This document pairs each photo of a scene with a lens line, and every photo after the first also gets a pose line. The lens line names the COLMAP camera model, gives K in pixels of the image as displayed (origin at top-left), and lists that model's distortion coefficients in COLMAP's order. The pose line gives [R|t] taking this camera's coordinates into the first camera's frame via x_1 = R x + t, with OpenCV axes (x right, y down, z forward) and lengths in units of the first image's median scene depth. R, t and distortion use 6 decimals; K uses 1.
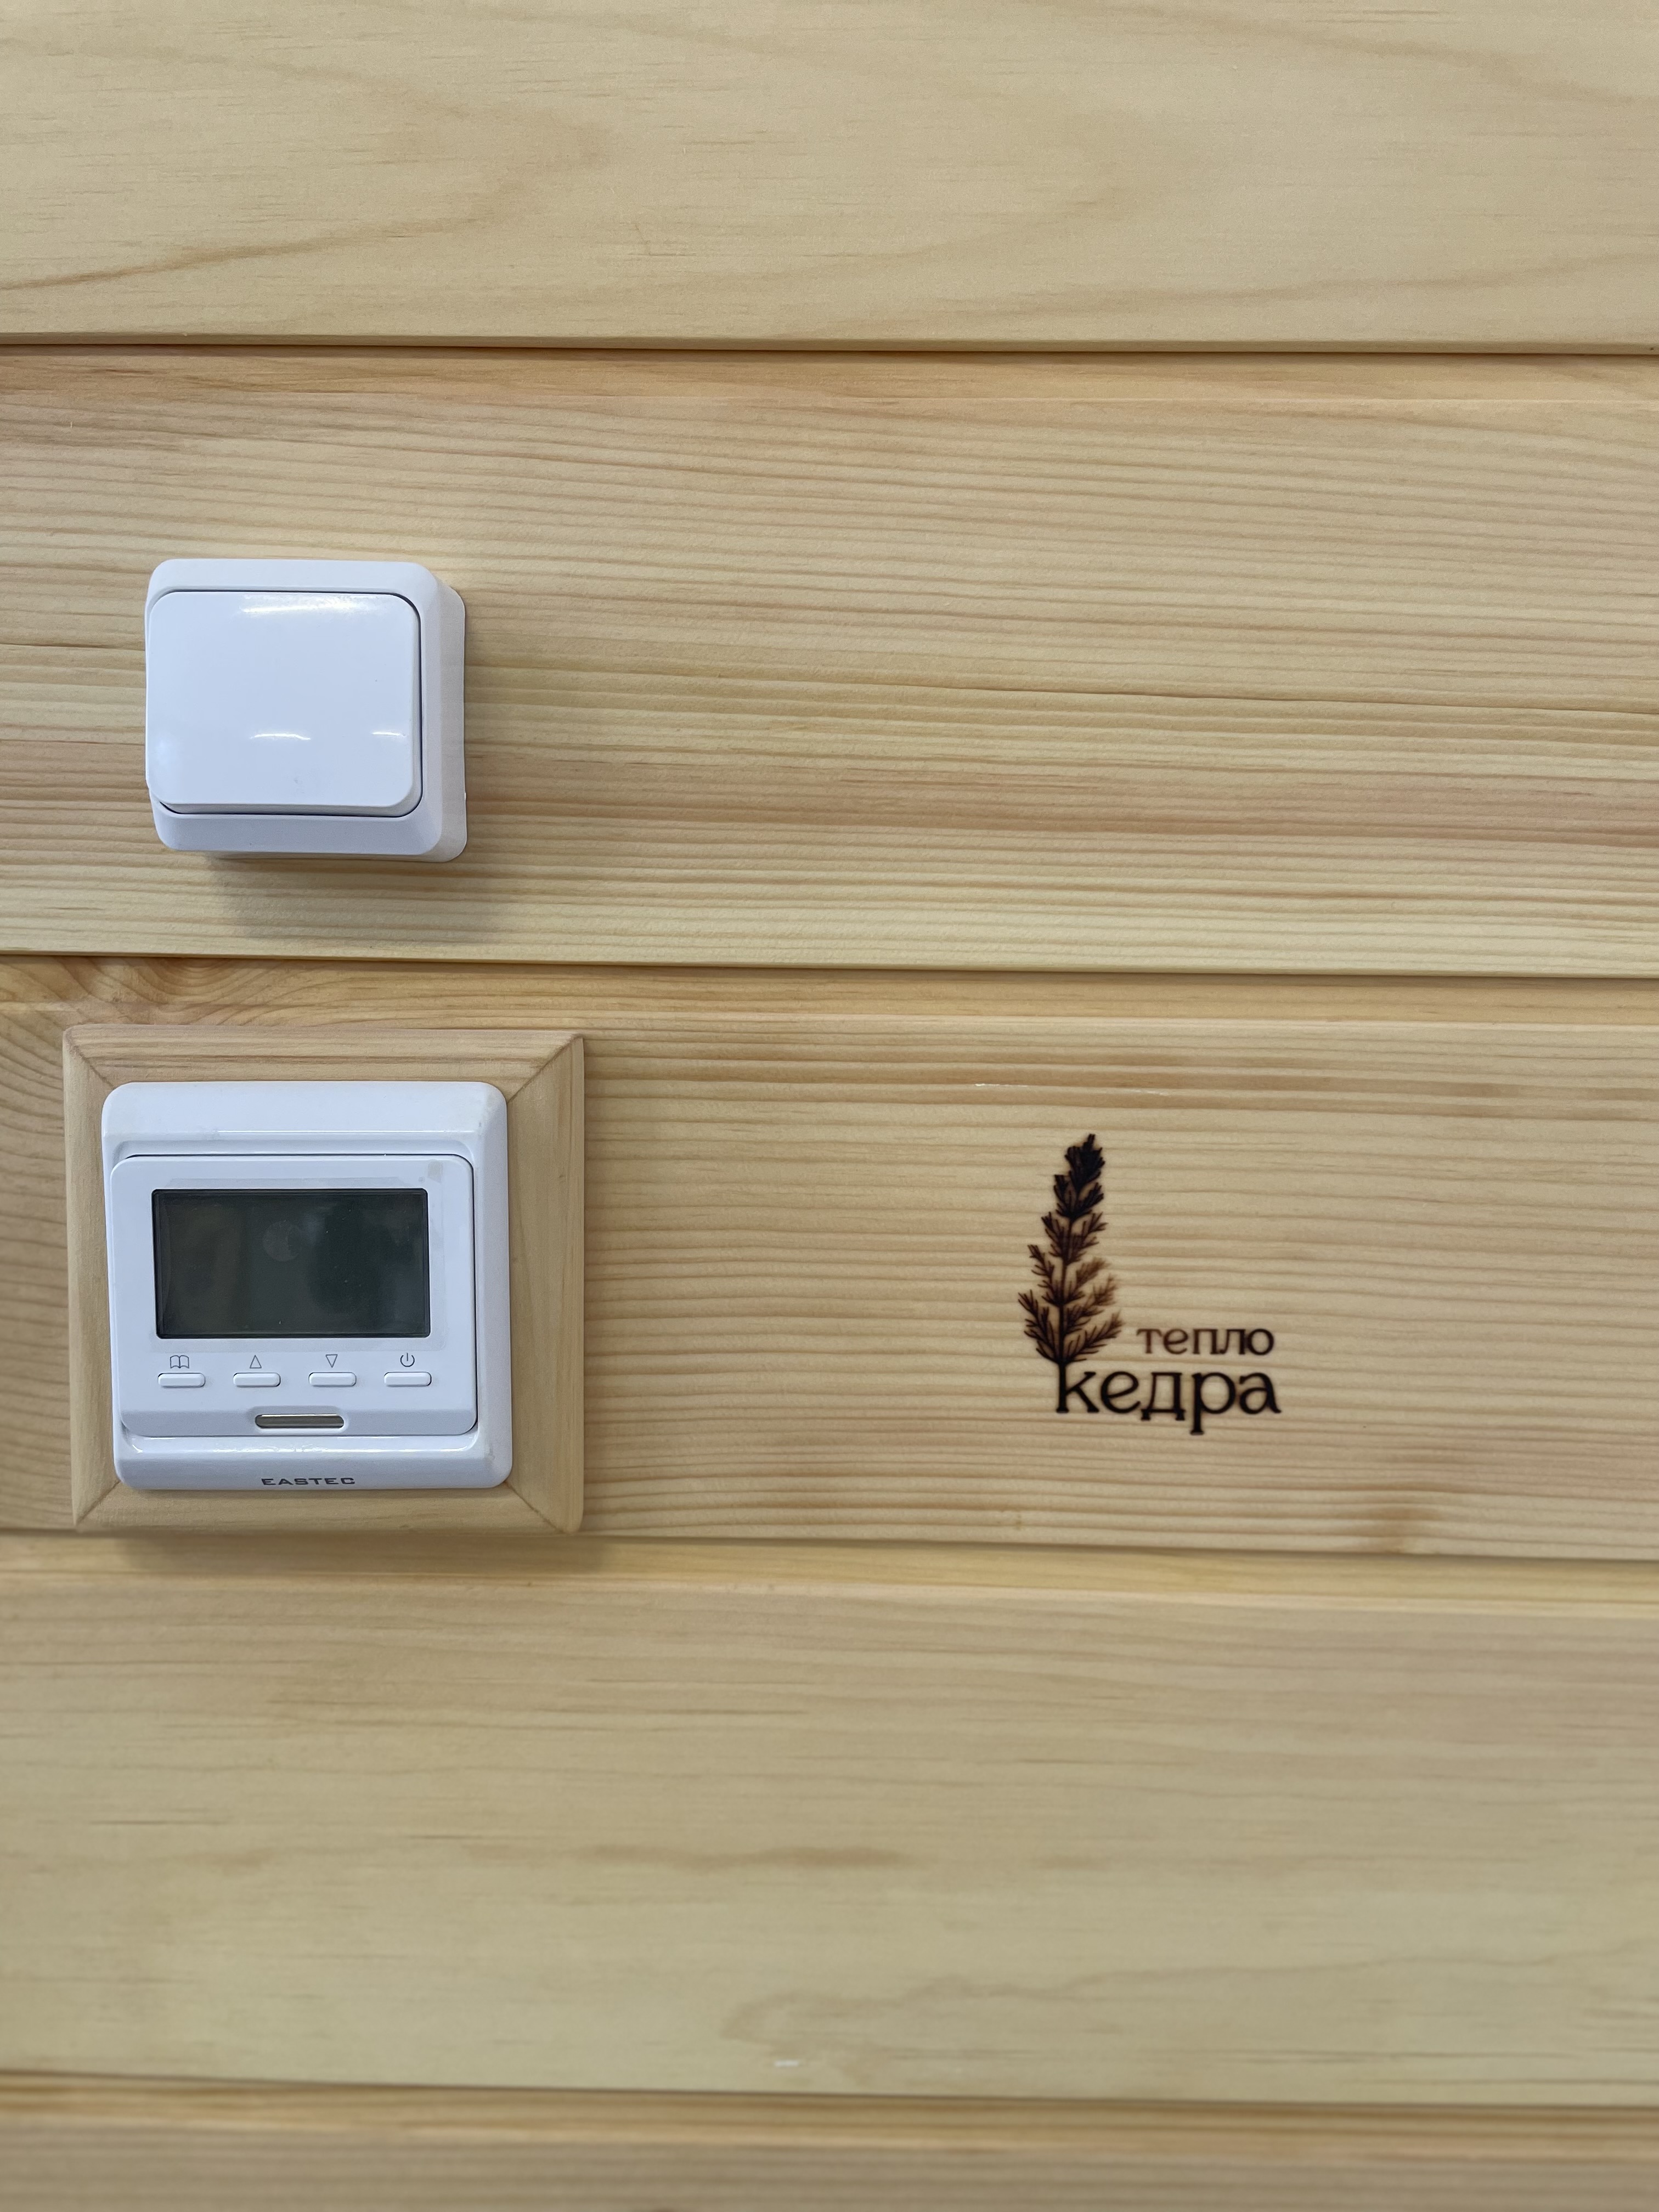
lens RADIAL K [[1657.6, 0, 825.4], [0, 1657.6, 1090.6], [0, 0, 1]] dist [0.040828, -0.002706]
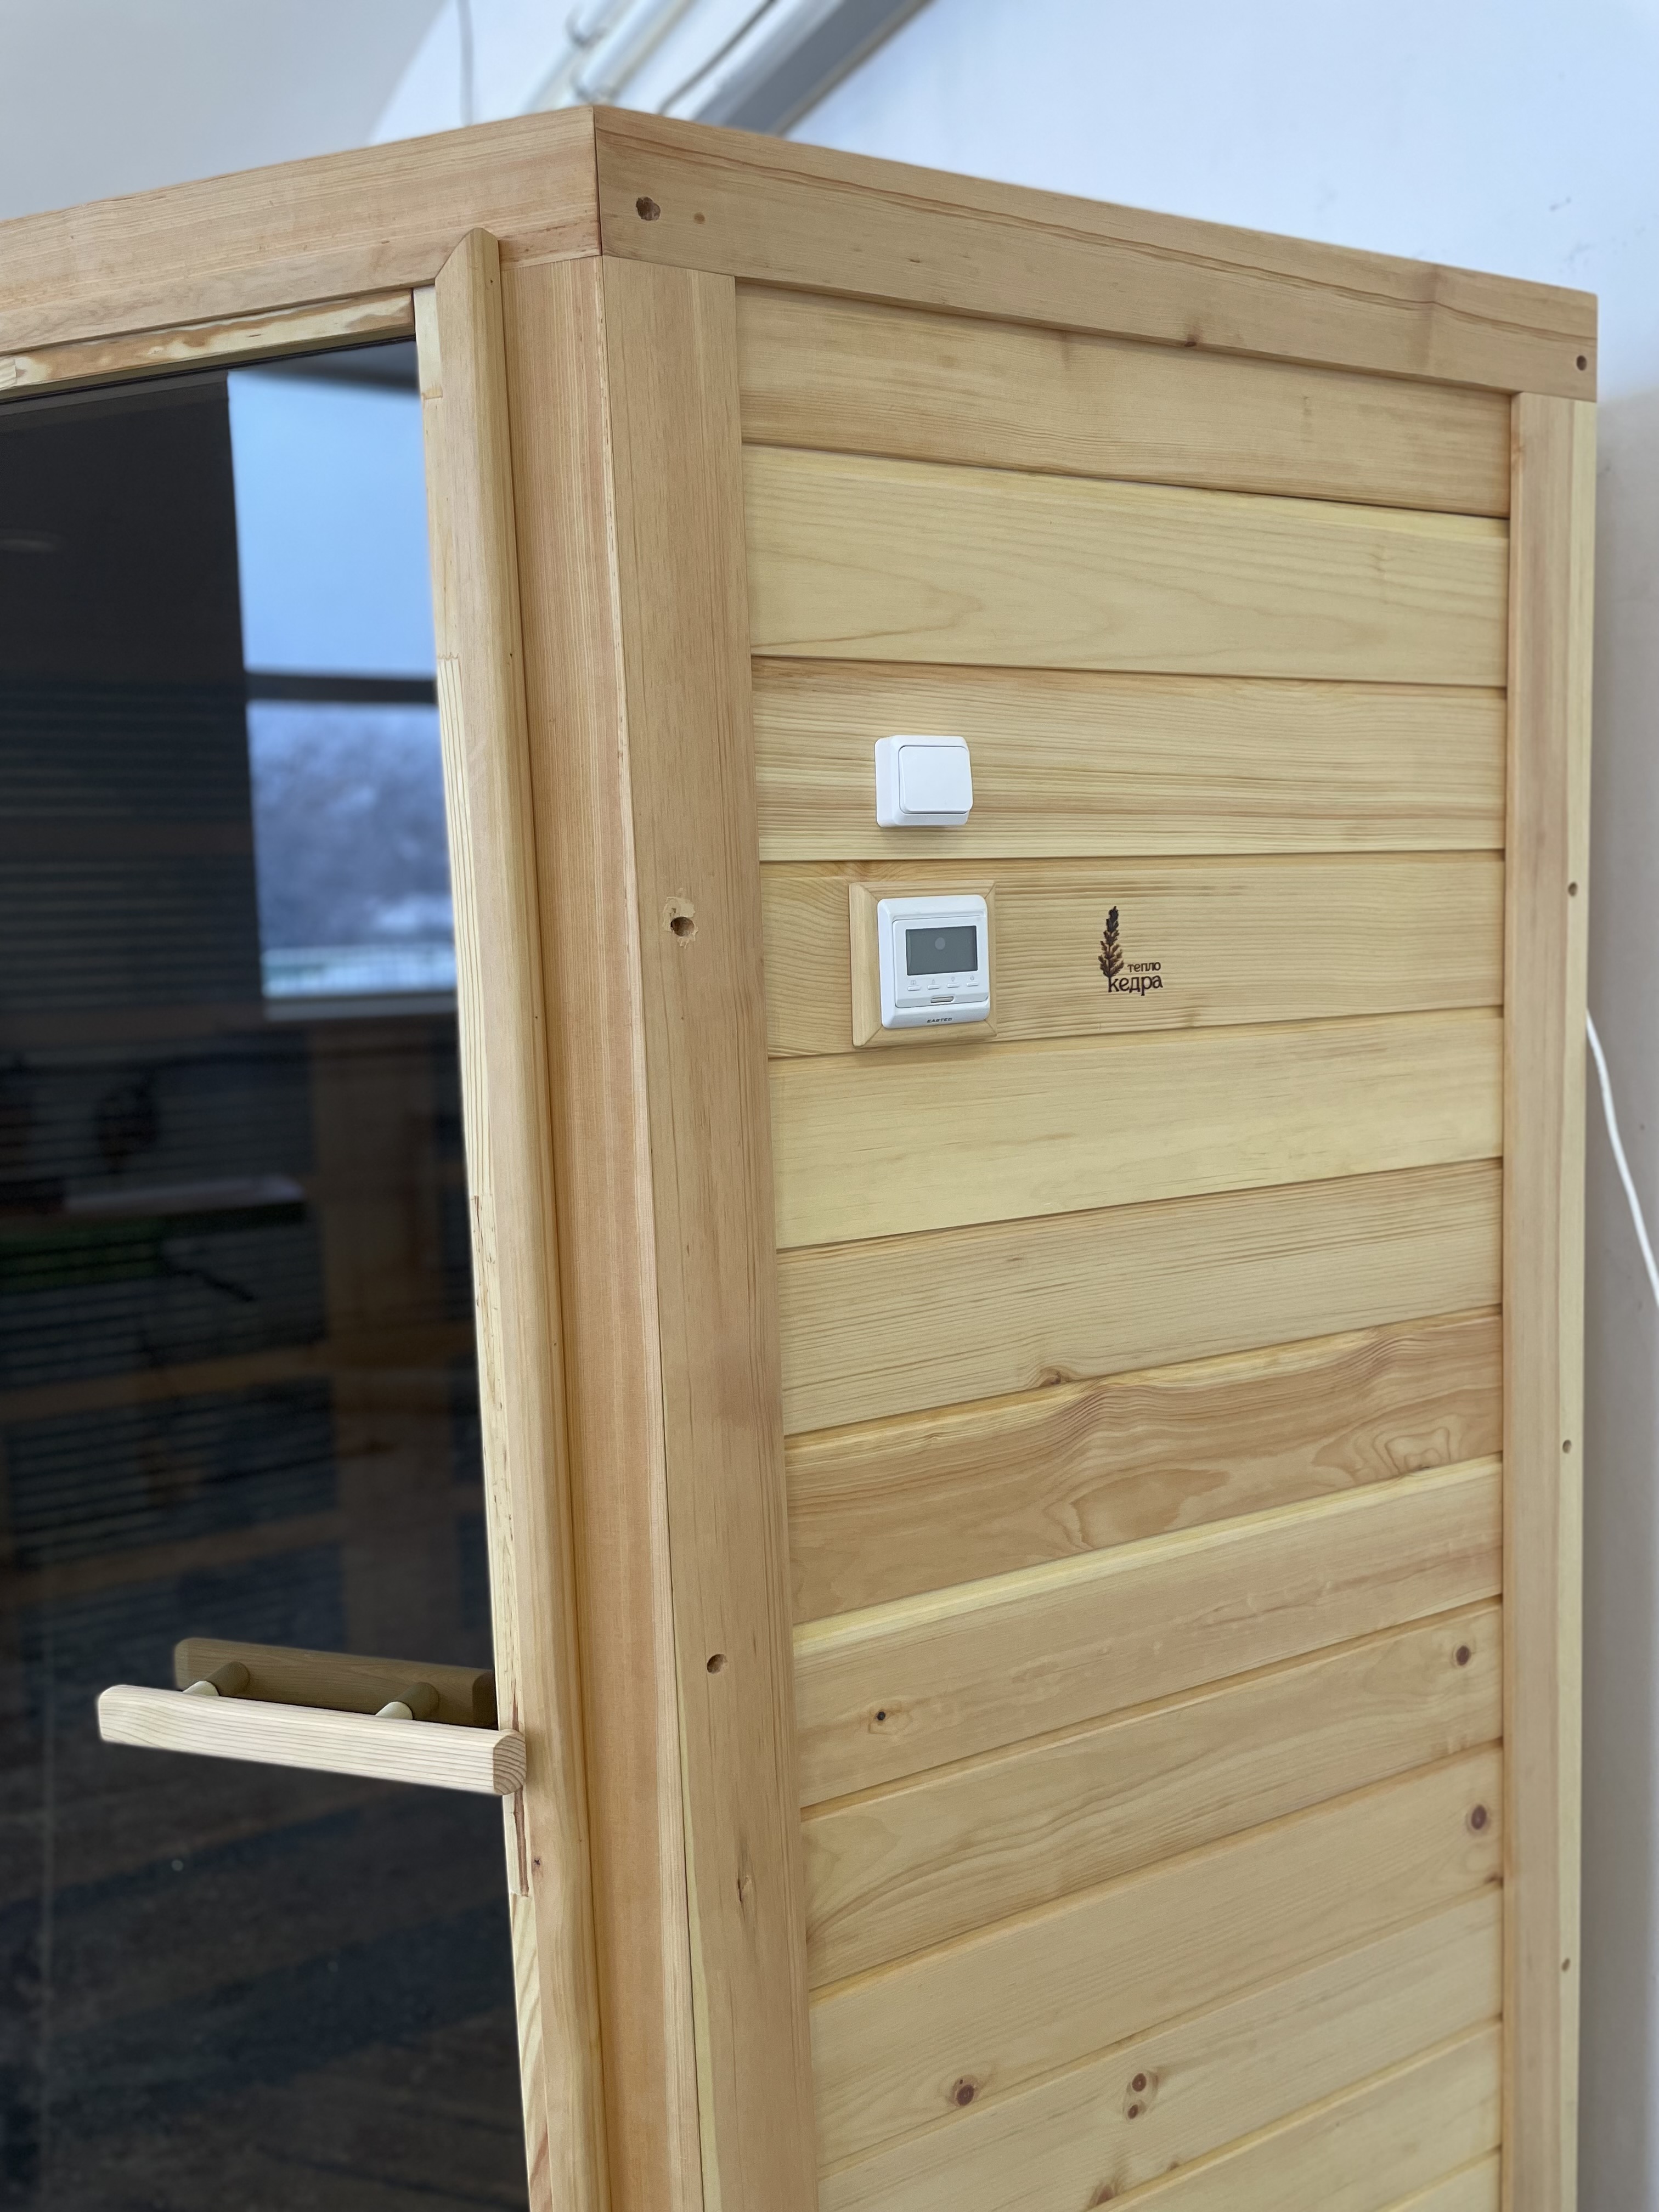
lens RADIAL K [[1657.6, 0, 830.1], [0, 1657.6, 1114.1], [0, 0, 1]] dist [0.040828, -0.002706]
pose [[0.877864, -0.096961, 0.468992, -1.940776], [0.077501, 0.995144, 0.060672, 0.195010], [-0.472597, -0.016914, 0.881116, -1.667021]]
